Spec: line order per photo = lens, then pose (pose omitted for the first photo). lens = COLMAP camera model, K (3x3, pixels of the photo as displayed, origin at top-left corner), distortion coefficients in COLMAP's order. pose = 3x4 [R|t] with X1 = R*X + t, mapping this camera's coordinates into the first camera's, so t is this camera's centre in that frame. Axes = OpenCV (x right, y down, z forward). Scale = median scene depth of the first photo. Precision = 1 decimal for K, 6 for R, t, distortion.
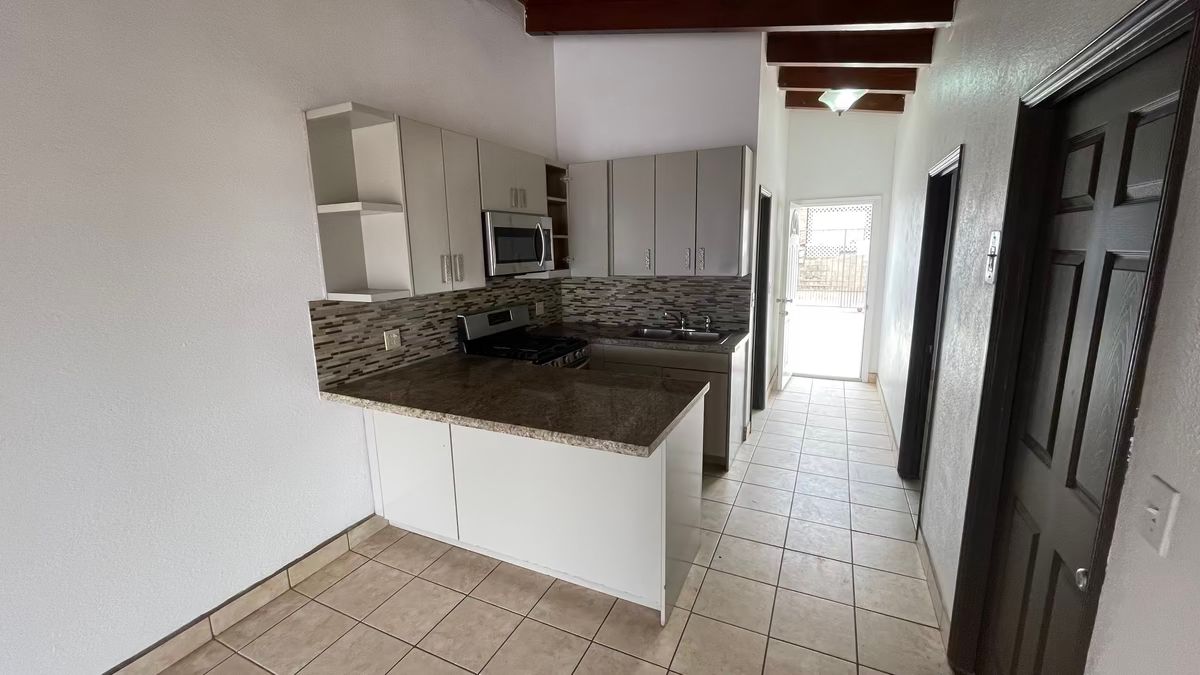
lens RADIAL K [[484.6, 0, 601.6], [0, 484.6, 335.9], [0, 0, 1]] dist [-0.001333, -0.000967]
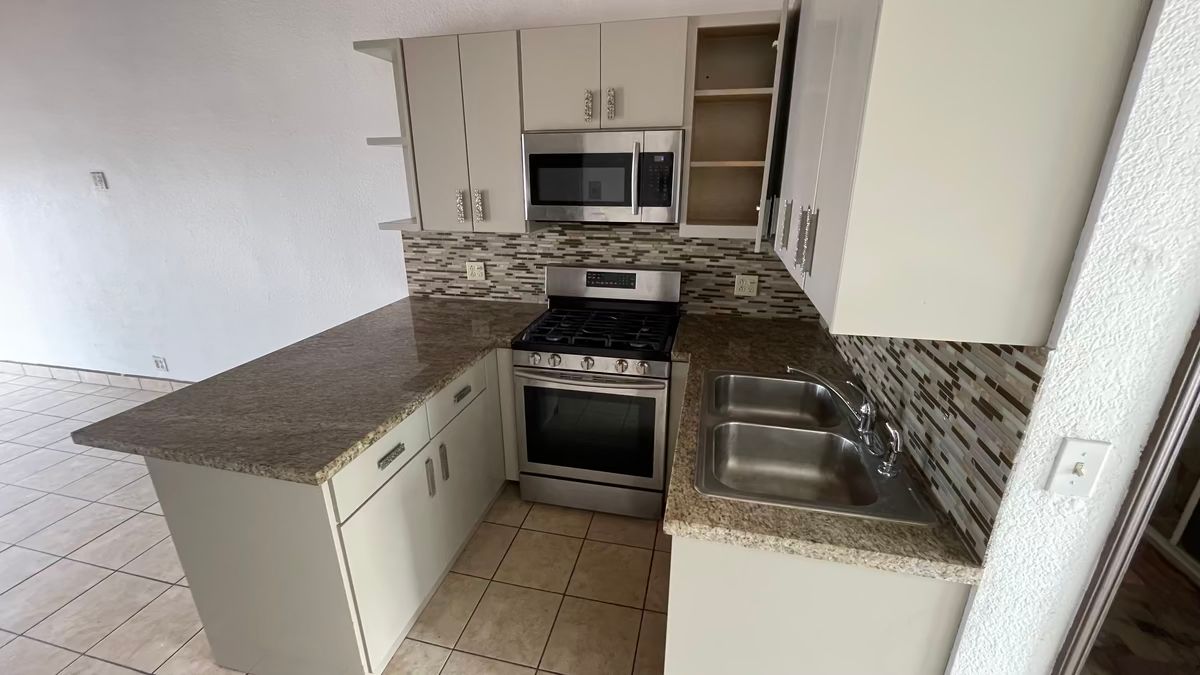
lens RADIAL K [[484.6, 0, 596.7], [0, 484.6, 336.6], [0, 0, 1]] dist [-0.001333, -0.000967]
pose [[0.205736, 0.330845, -0.920985, 0.601649], [-0.179171, 0.937945, 0.296913, -0.208994], [0.962066, 0.103928, 0.252247, 0.977108]]
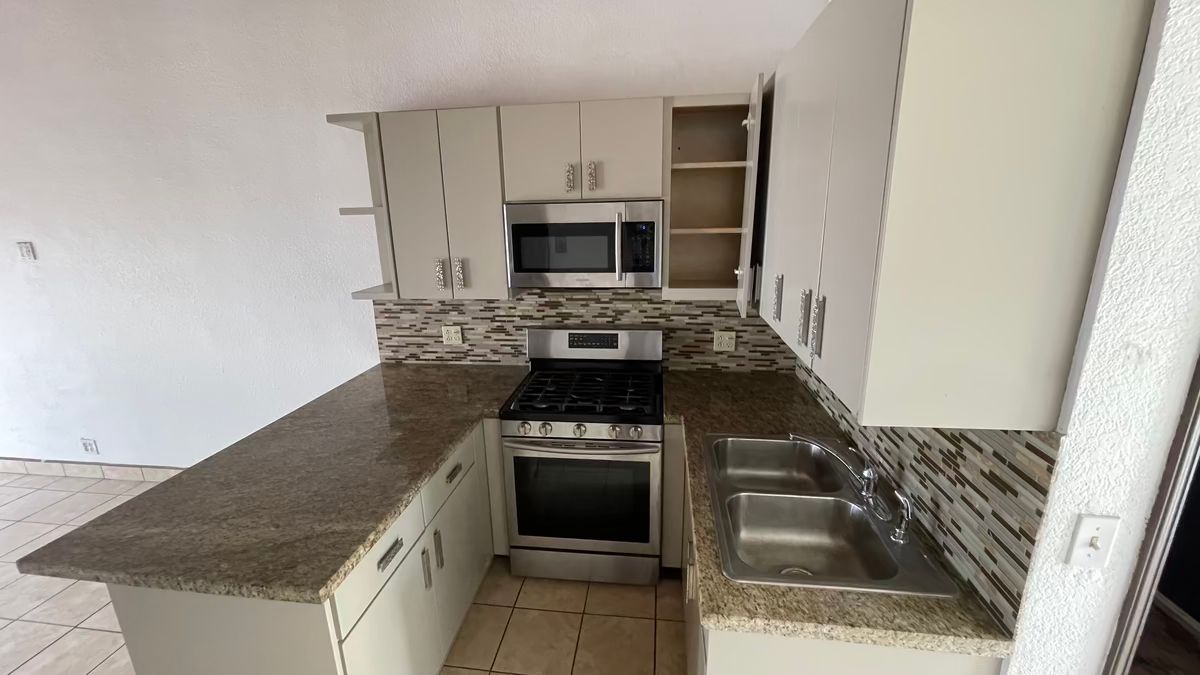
lens RADIAL K [[484.6, 0, 596.7], [0, 484.6, 337.2], [0, 0, 1]] dist [-0.001333, -0.000967]
pose [[0.307152, 0.250141, -0.918198, 0.574365], [-0.160196, 0.964660, 0.209211, -0.241976], [0.938081, 0.082832, 0.336369, 0.919766]]
